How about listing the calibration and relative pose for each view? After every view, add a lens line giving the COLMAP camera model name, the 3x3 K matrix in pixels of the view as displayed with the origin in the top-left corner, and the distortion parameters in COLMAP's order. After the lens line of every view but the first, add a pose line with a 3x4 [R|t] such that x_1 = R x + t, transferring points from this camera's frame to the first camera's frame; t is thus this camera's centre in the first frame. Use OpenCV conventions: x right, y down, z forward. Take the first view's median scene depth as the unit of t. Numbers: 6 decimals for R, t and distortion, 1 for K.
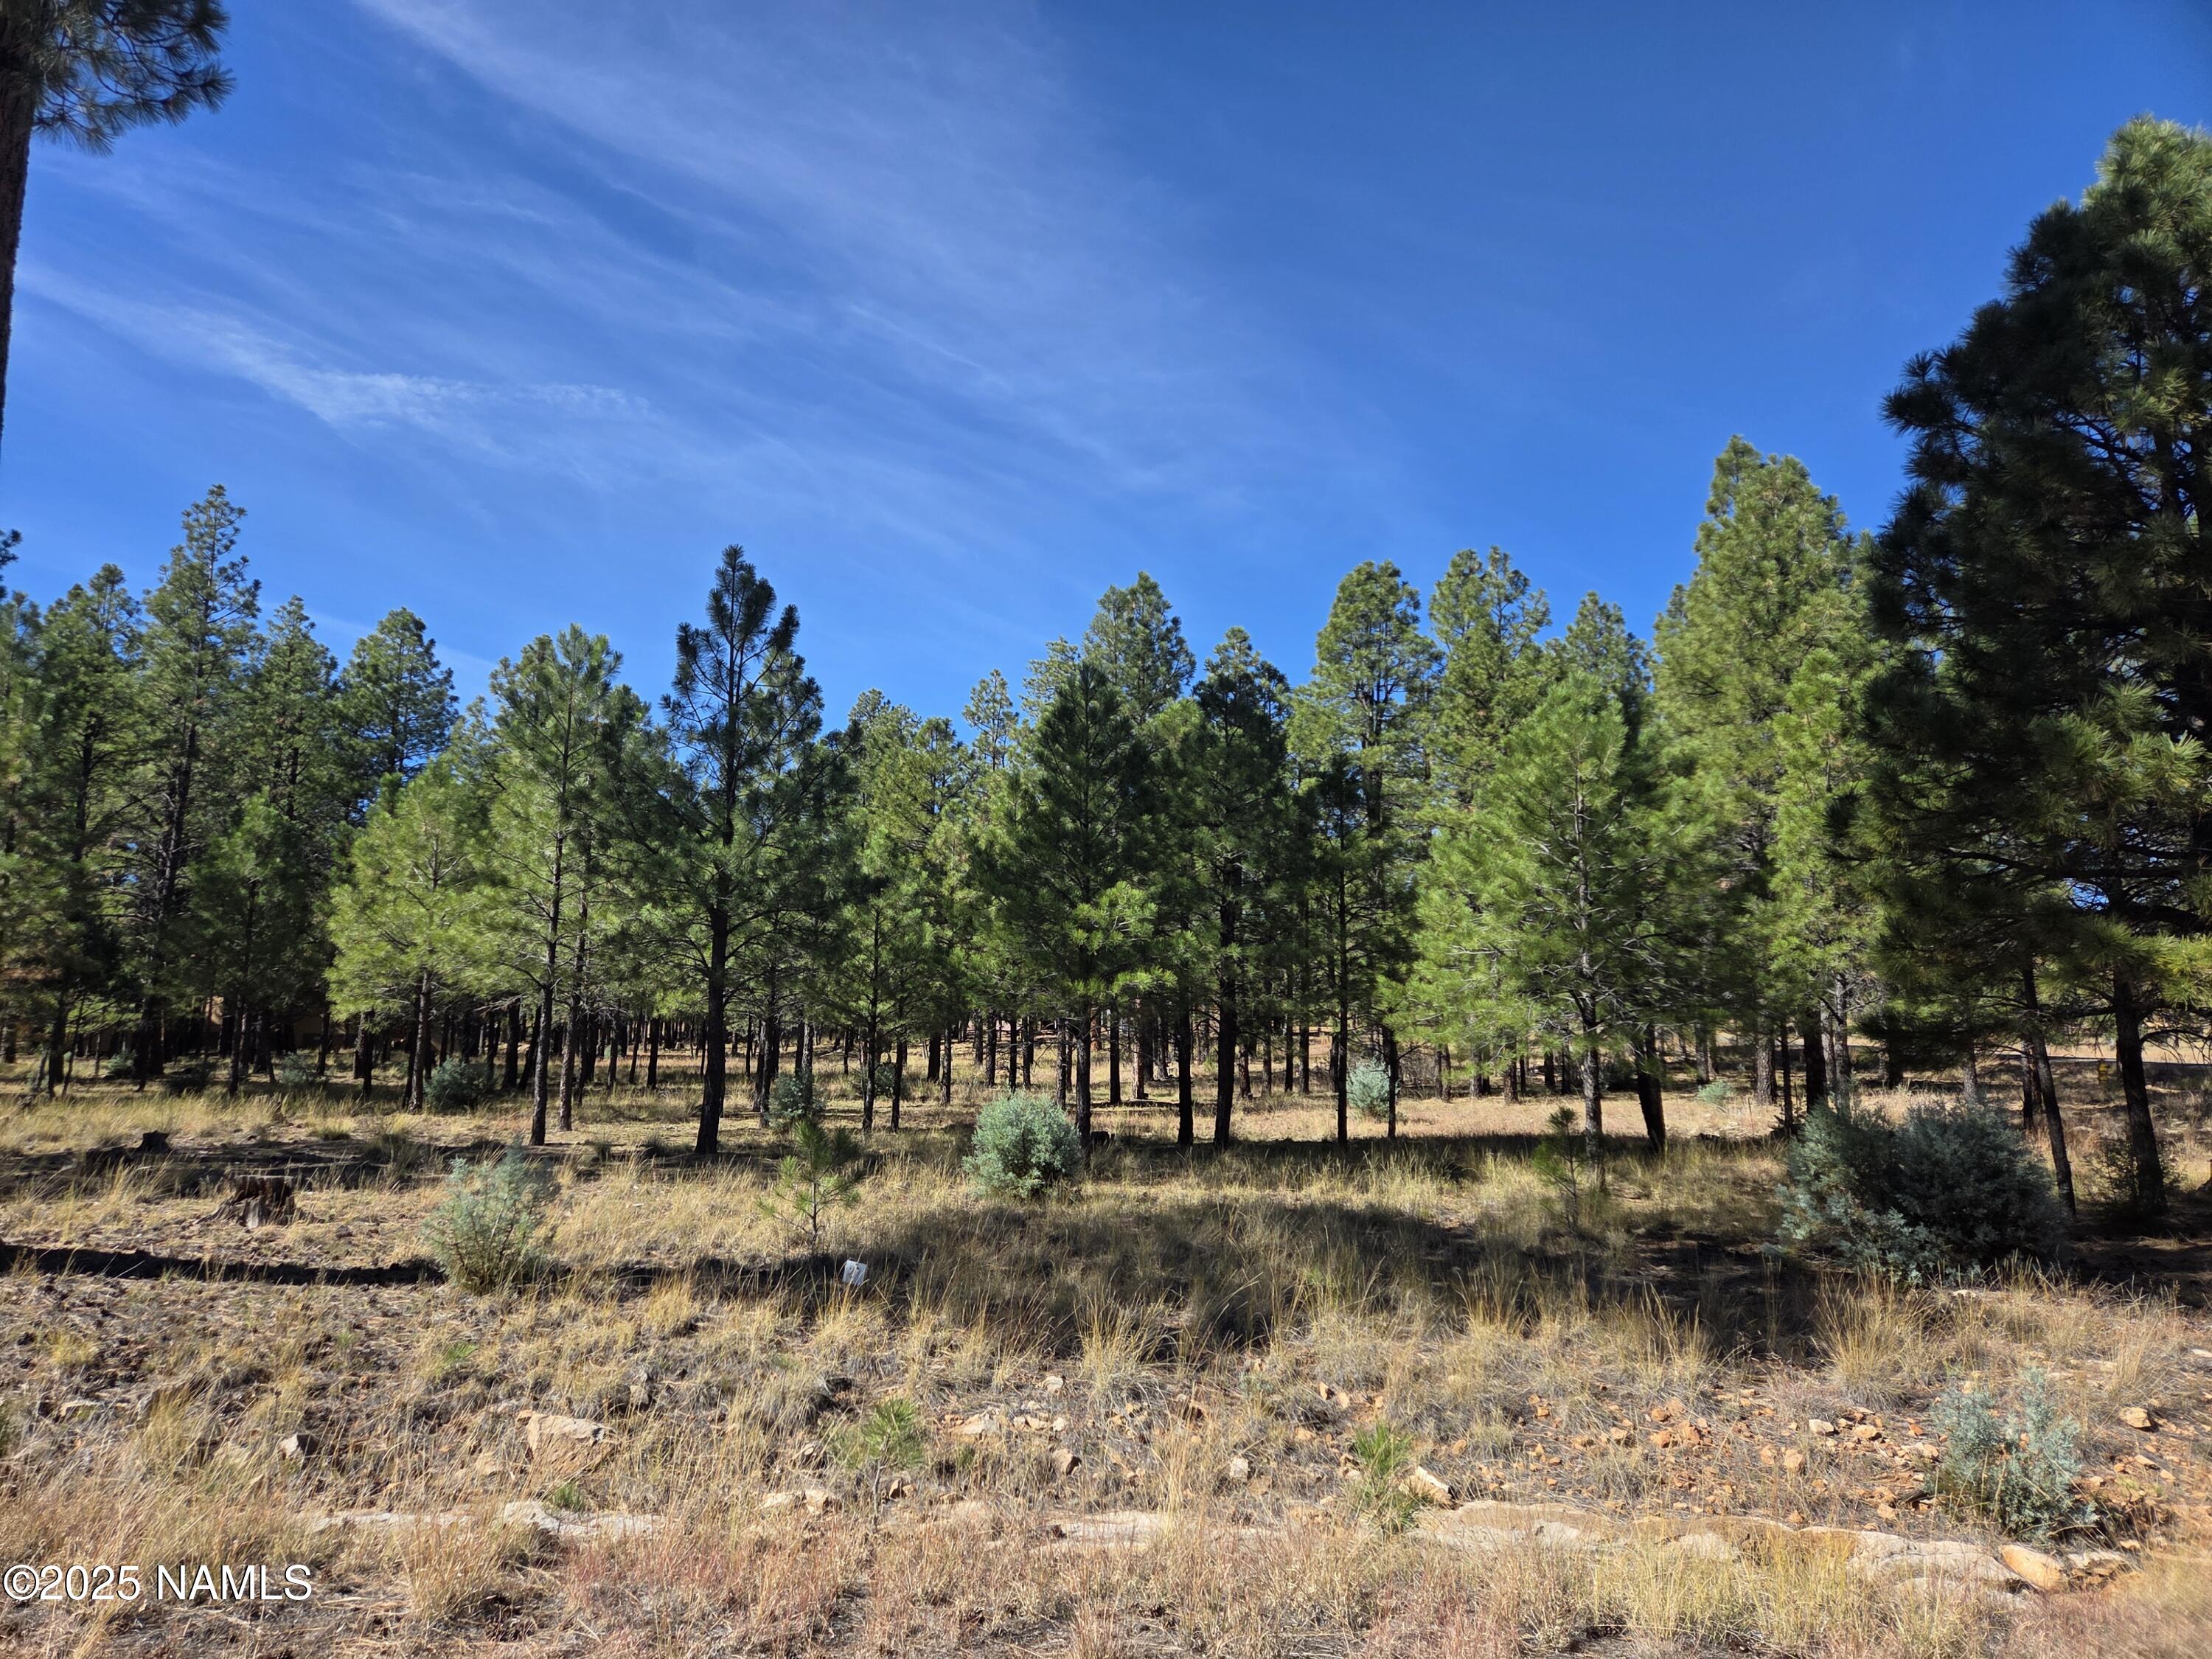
lens RADIAL K [[1497.4, 0, 1102.9], [0, 1497.4, 795.9], [0, 0, 1]] dist [0.089142, -0.079246]
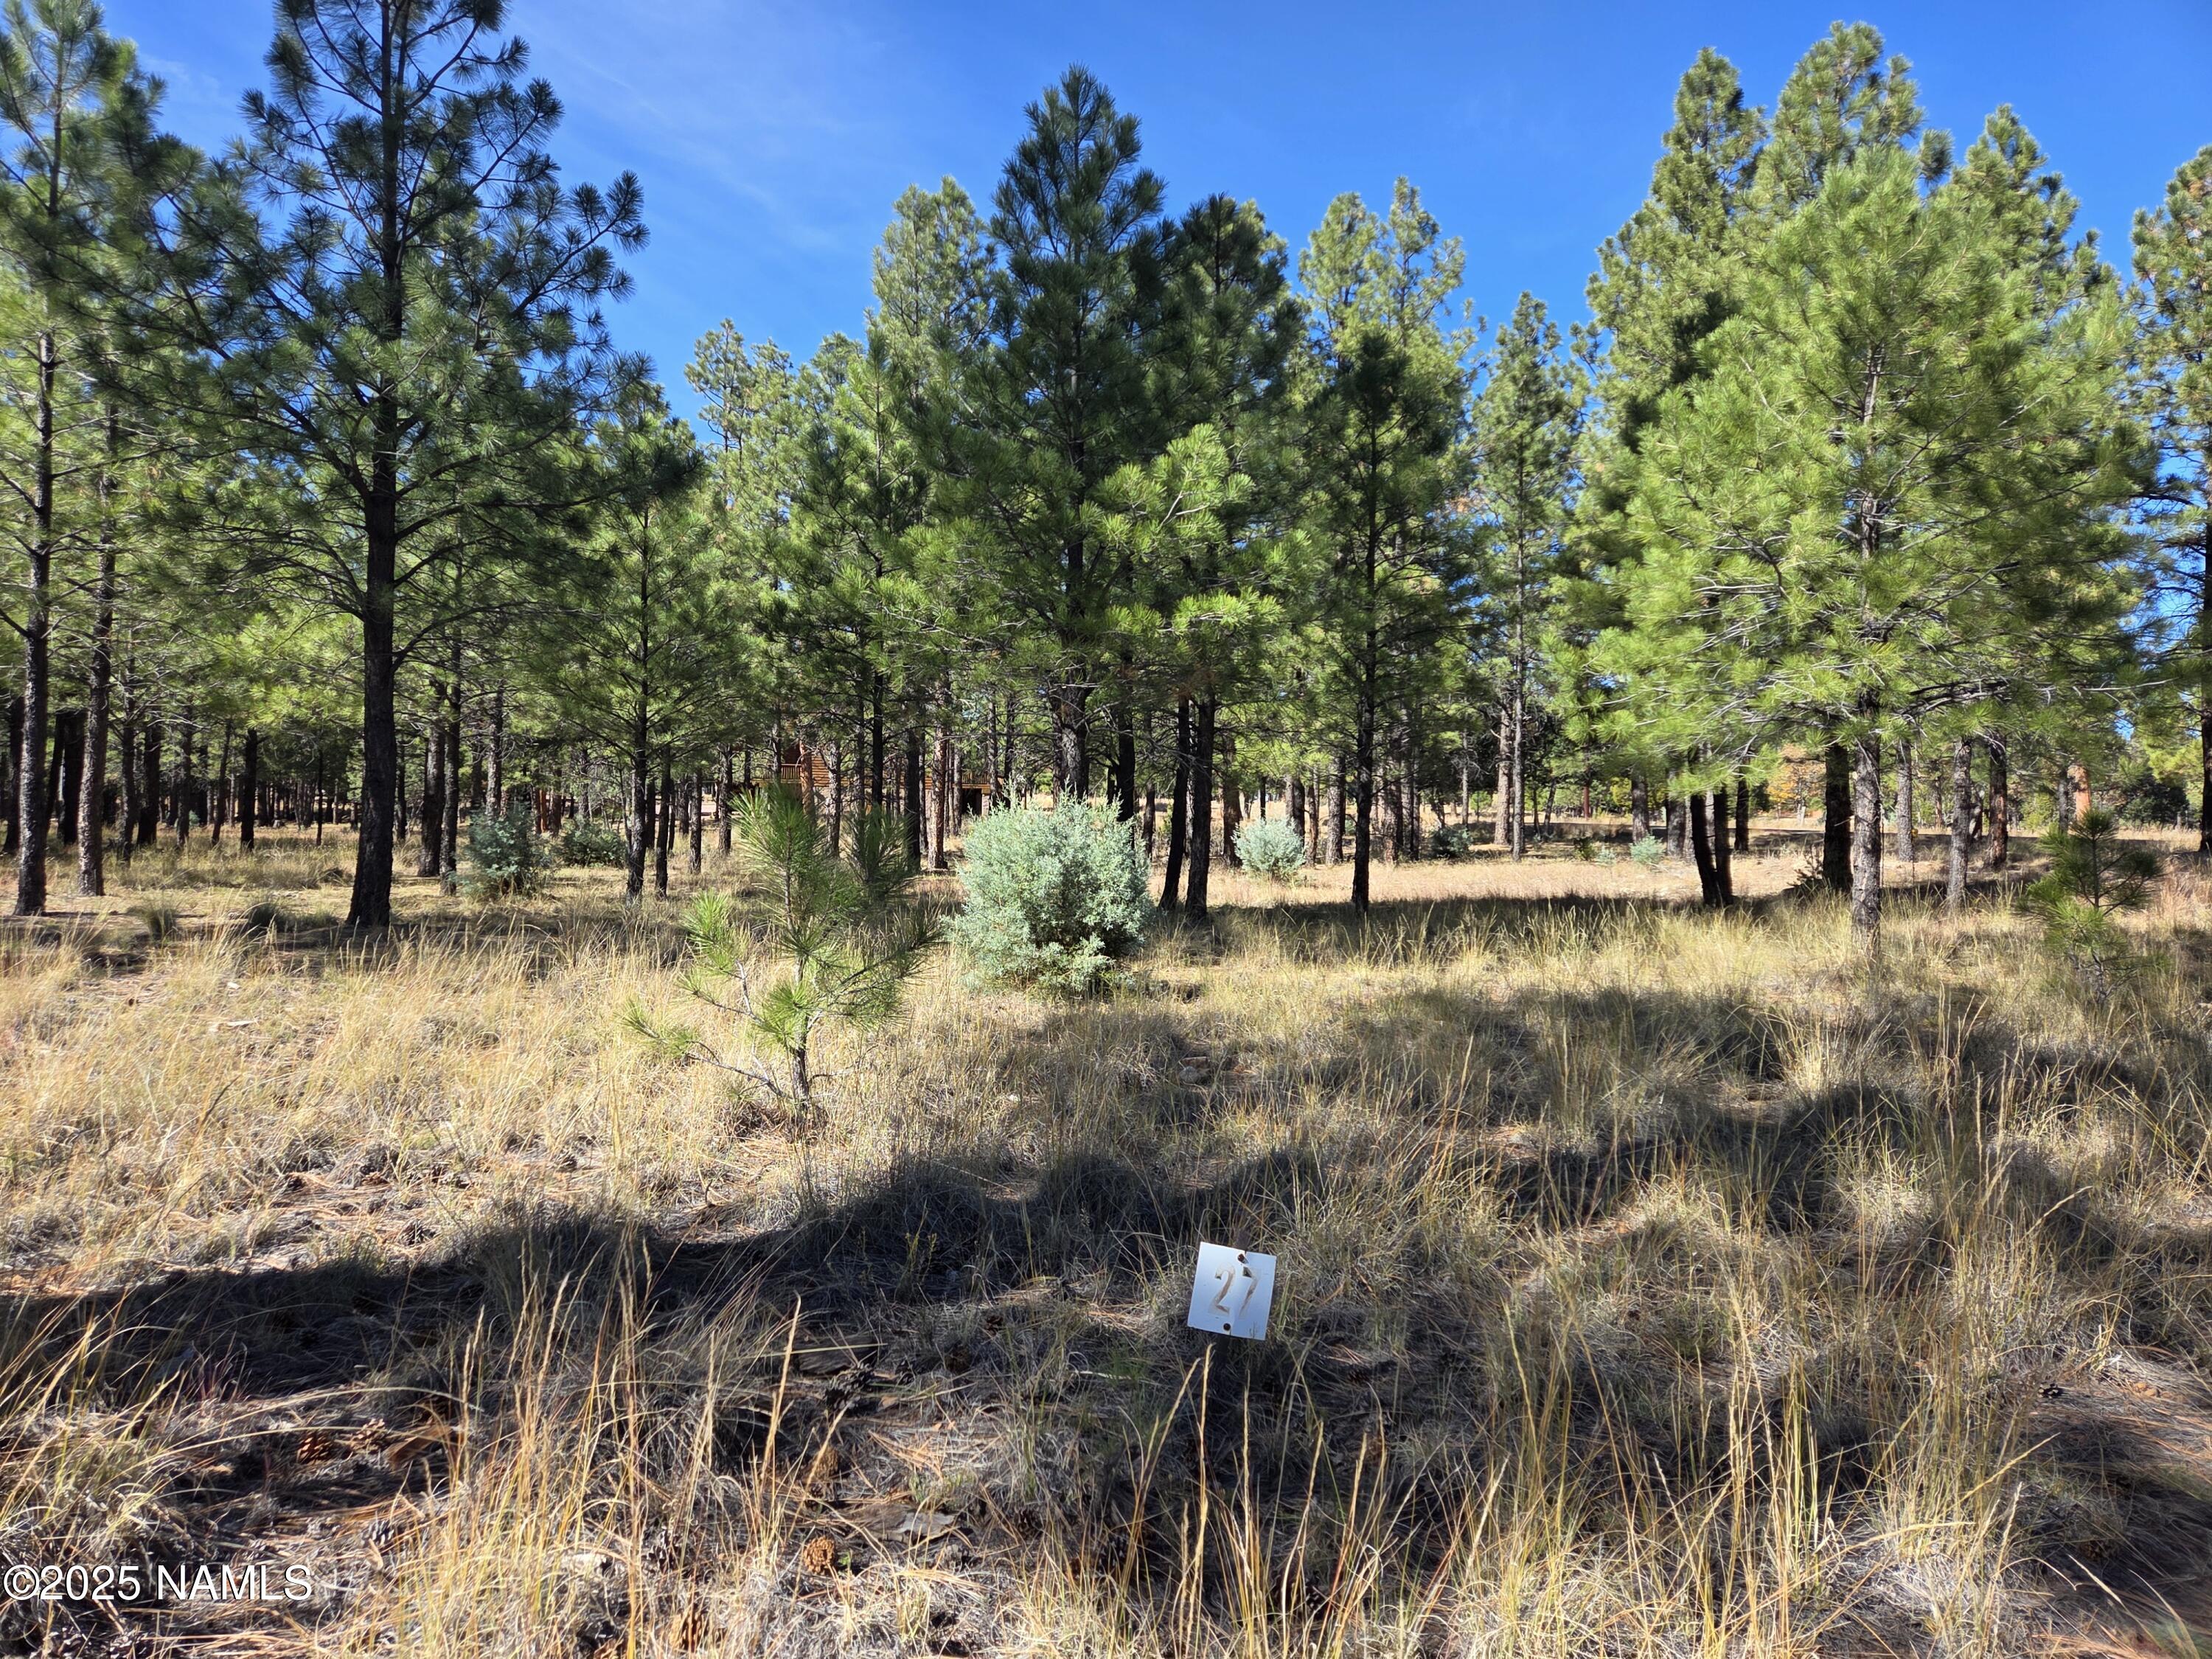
lens RADIAL K [[1497.4, 0, 1102.9], [0, 1497.4, 795.9], [0, 0, 1]] dist [0.089142, -0.079246]
pose [[0.974139, 0.008483, 0.225789, -0.119113], [-0.038517, 0.990903, 0.128947, 0.100038], [-0.222641, -0.134309, 0.965605, 0.381283]]
